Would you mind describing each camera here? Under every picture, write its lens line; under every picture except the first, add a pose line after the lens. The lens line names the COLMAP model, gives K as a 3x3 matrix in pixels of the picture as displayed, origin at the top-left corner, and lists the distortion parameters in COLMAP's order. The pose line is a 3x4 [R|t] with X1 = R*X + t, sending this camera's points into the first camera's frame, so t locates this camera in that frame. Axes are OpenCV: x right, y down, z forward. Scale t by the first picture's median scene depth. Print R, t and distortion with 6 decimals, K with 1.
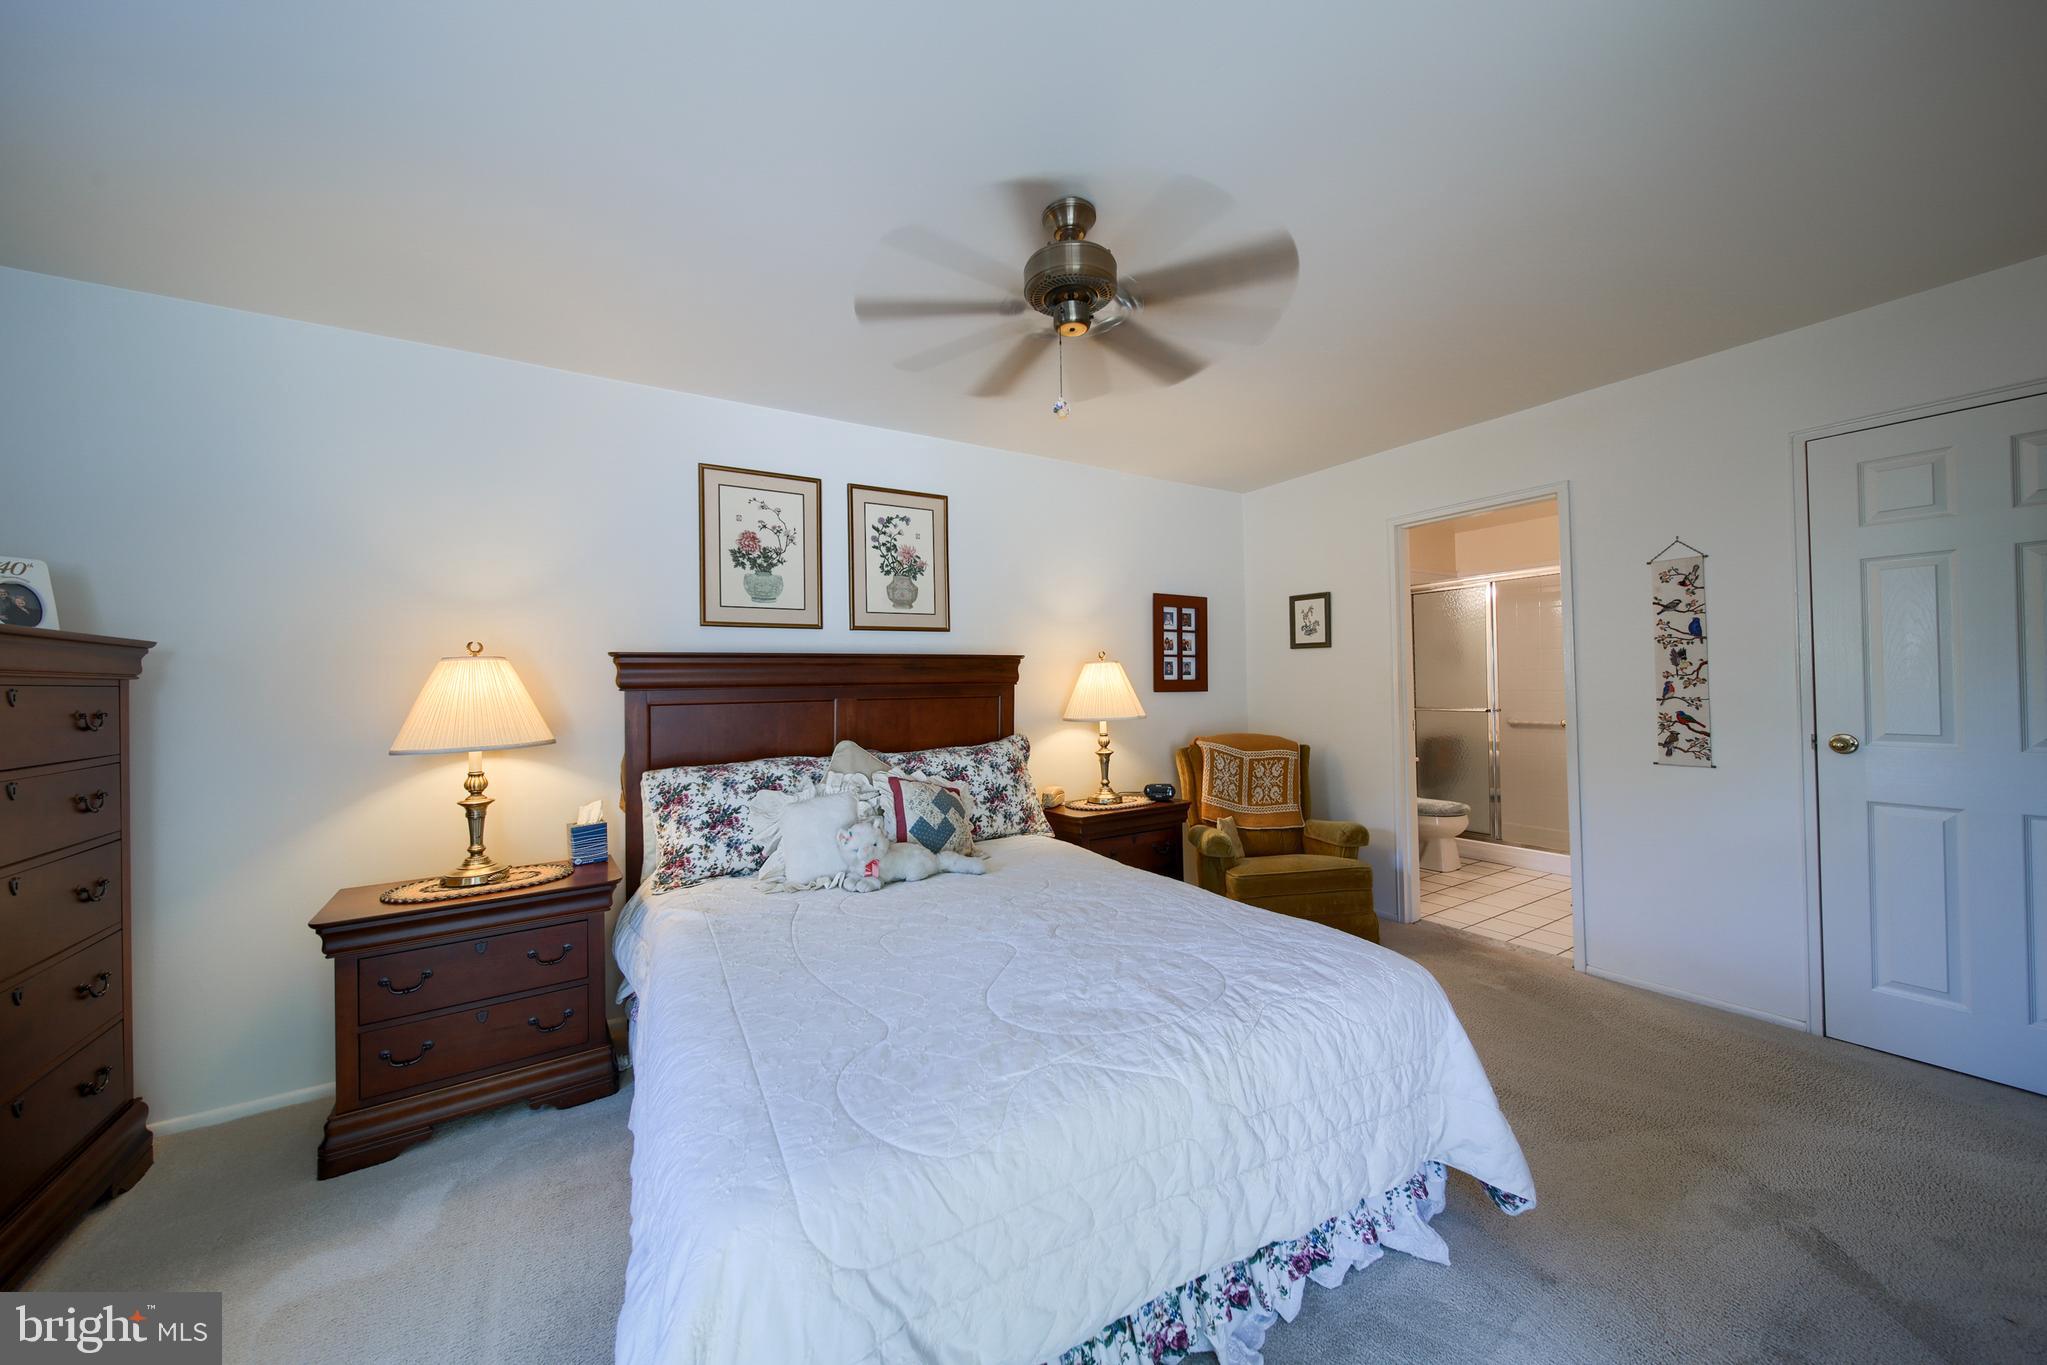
lens RADIAL K [[722.3, 0, 1023.1], [0, 722.3, 676.3], [0, 0, 1]] dist [-0.002124, -0.000248]
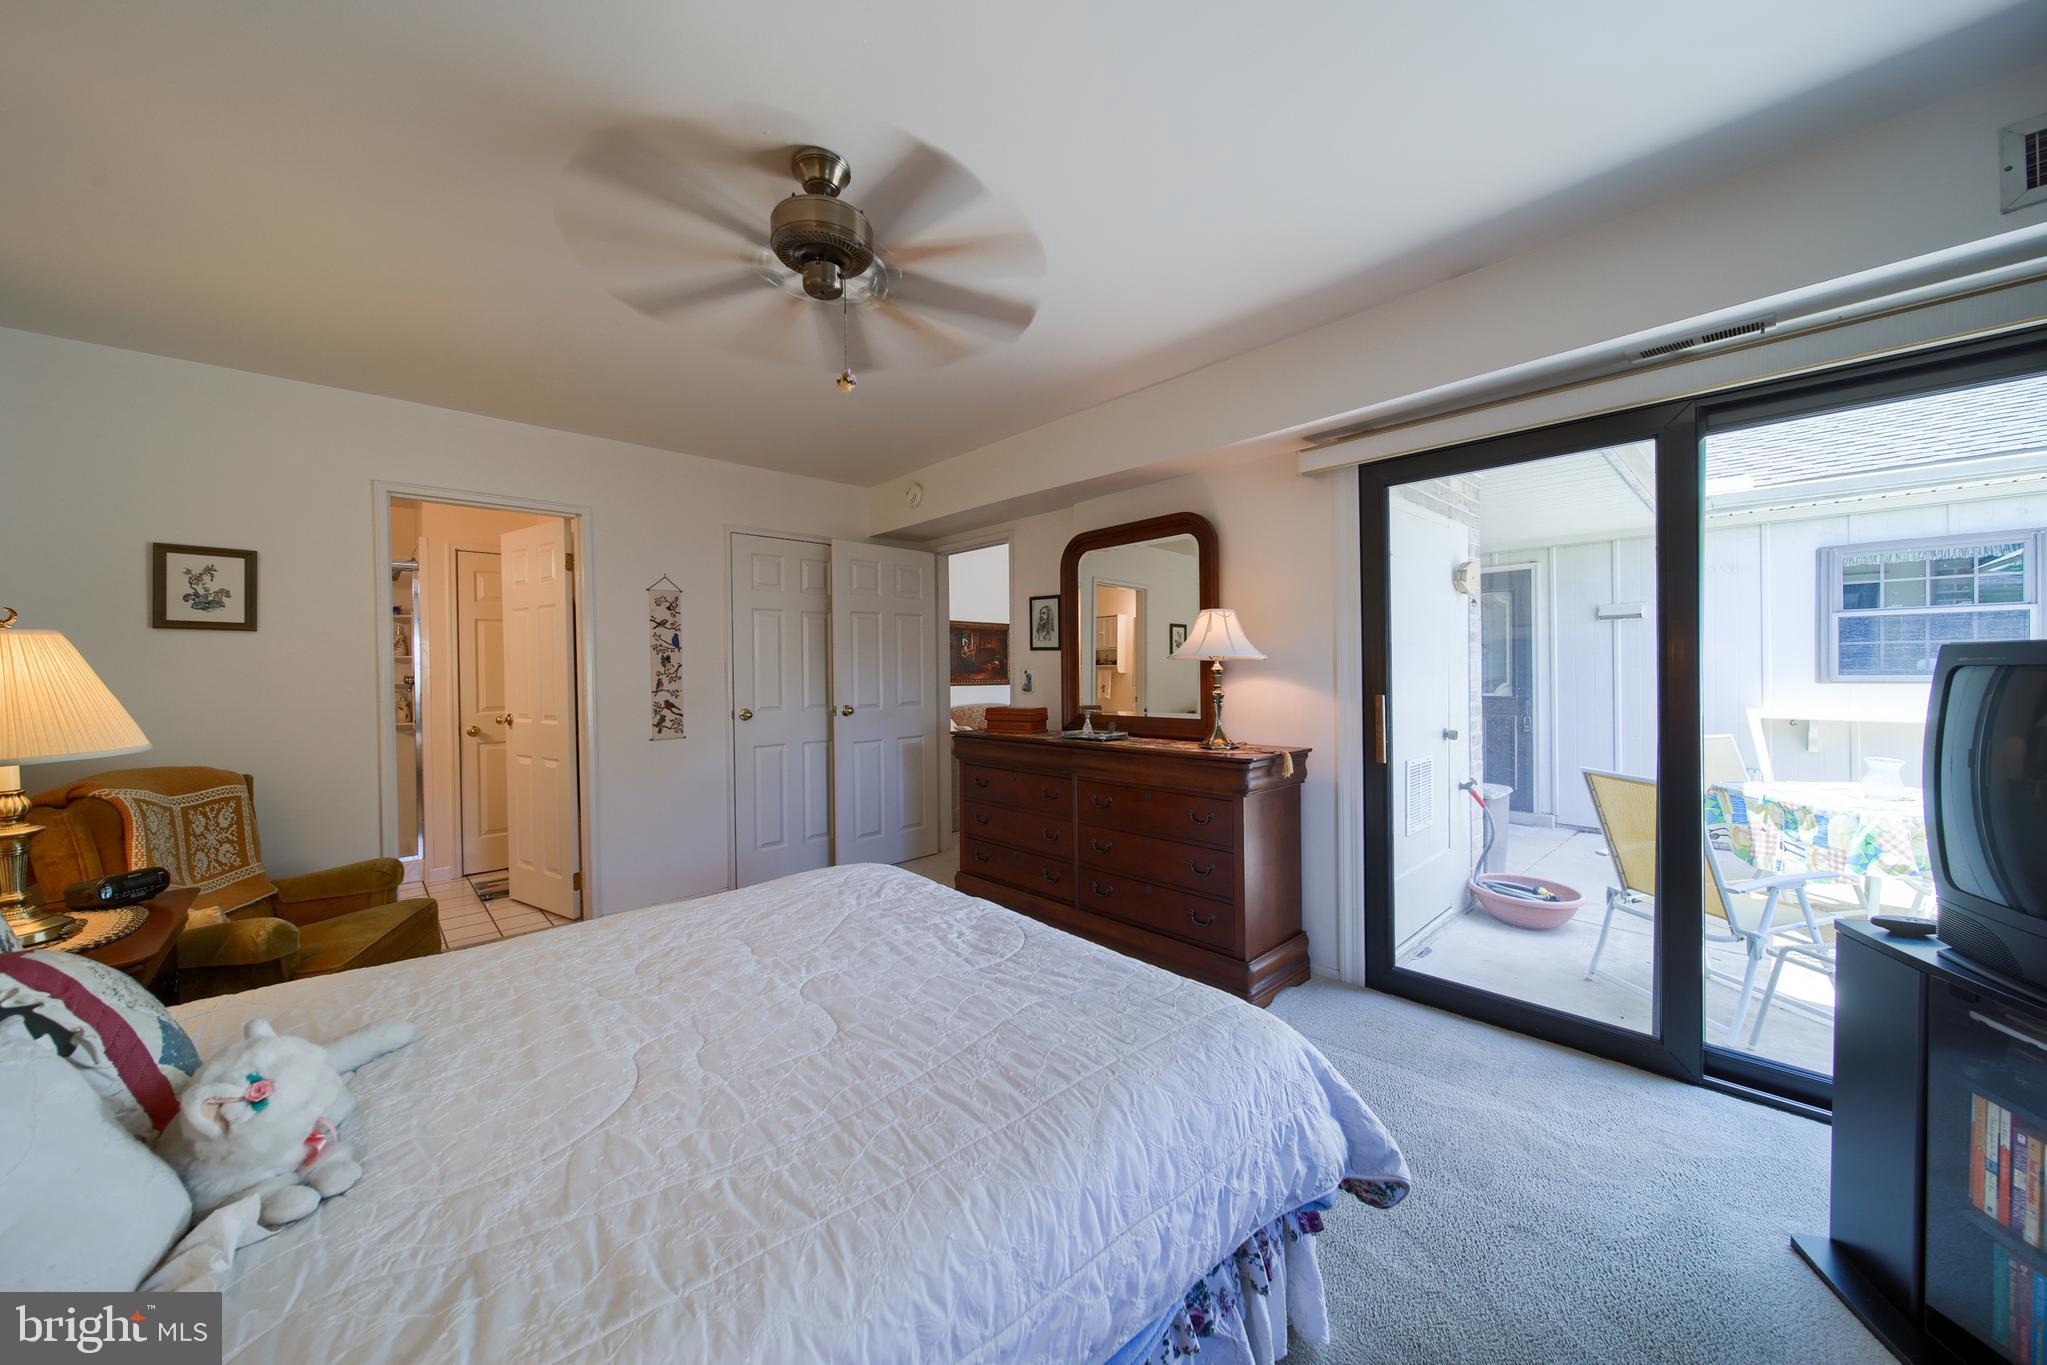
lens RADIAL K [[722.3, 0, 1023.1], [0, 722.3, 676.3], [0, 0, 1]] dist [-0.002124, -0.000248]
pose [[-0.210103, 0.011431, 0.977613, -0.587986], [0.005354, 0.999930, -0.010541, 0.020987], [-0.977665, 0.003019, -0.210149, 0.616557]]
